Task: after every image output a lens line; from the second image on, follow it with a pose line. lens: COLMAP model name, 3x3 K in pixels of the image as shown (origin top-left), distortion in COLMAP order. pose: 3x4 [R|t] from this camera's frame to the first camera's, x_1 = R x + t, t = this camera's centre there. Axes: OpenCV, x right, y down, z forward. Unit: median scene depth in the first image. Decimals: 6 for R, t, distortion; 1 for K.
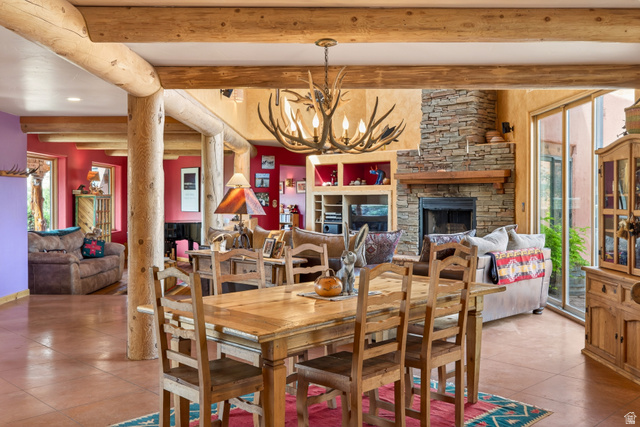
lens RADIAL K [[668.5, 0, 320.0], [0, 668.5, 213.5], [0, 0, 1]] dist [-0.012900, -0.004567]
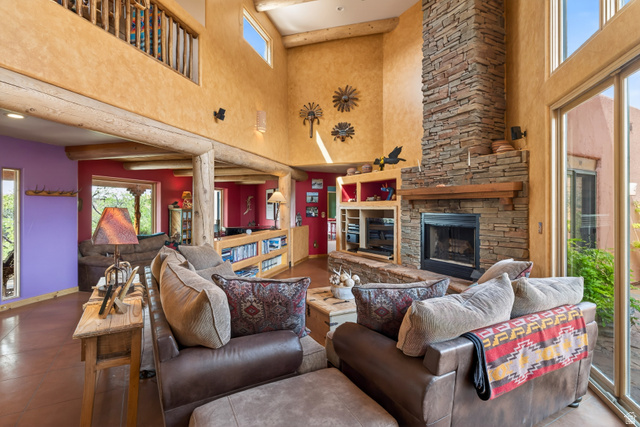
lens RADIAL K [[332.7, 0, 313.3], [0, 332.7, 208.7], [0, 0, 1]] dist [0.001468, 0.000655]
pose [[0.957942, 0.001838, -0.286957, 0.143825], [-0.007091, 0.999826, -0.017266, -0.021230], [0.286876, 0.018574, 0.957788, 0.489804]]
